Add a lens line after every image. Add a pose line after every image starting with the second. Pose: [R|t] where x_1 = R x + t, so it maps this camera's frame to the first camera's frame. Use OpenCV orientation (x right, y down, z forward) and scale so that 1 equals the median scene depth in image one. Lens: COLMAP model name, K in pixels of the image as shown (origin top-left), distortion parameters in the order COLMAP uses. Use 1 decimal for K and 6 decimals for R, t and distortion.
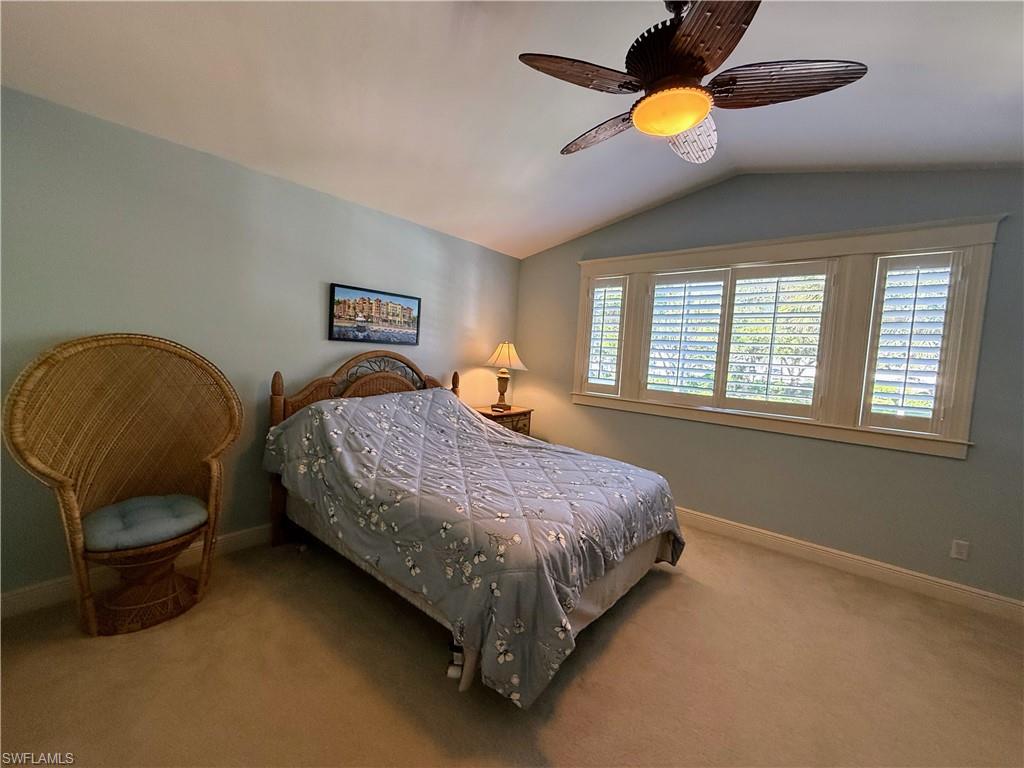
lens RADIAL K [[404.8, 0, 512.0], [0, 404.8, 384.0], [0, 0, 1]] dist [-0.001755, 0.000322]
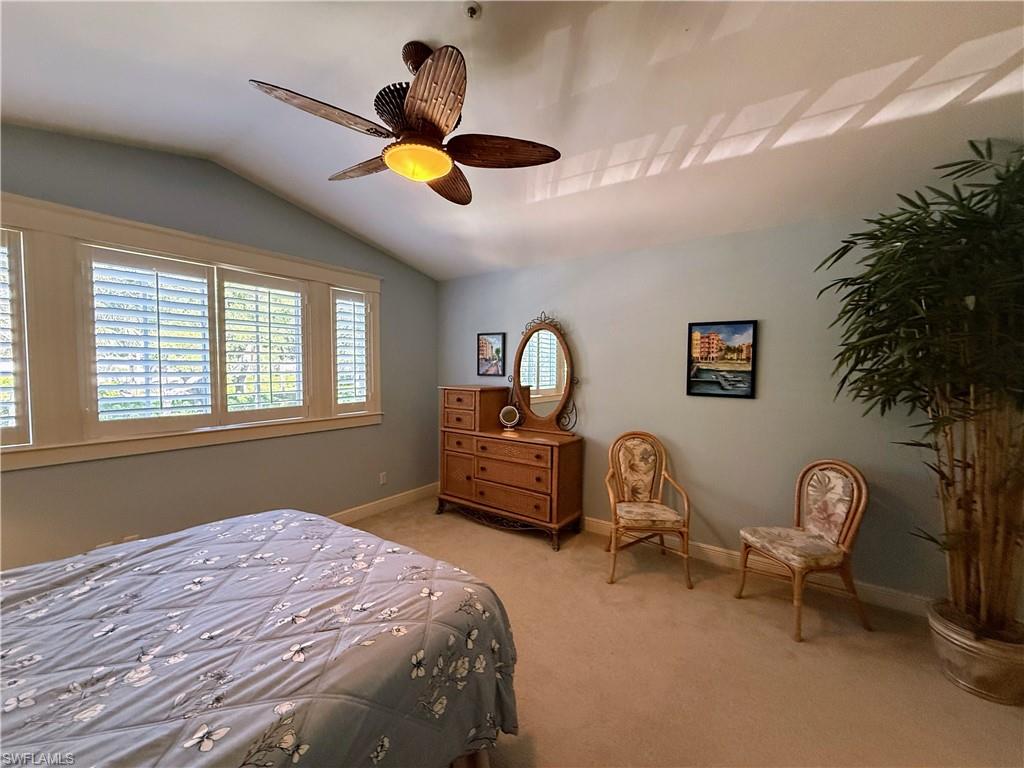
lens RADIAL K [[404.8, 0, 512.0], [0, 404.8, 384.0], [0, 0, 1]] dist [-0.001755, 0.000322]
pose [[-0.078205, -0.097835, 0.992125, -0.591541], [0.063727, 0.992647, 0.102910, -0.118616], [-0.994898, 0.071273, -0.071395, 0.640579]]
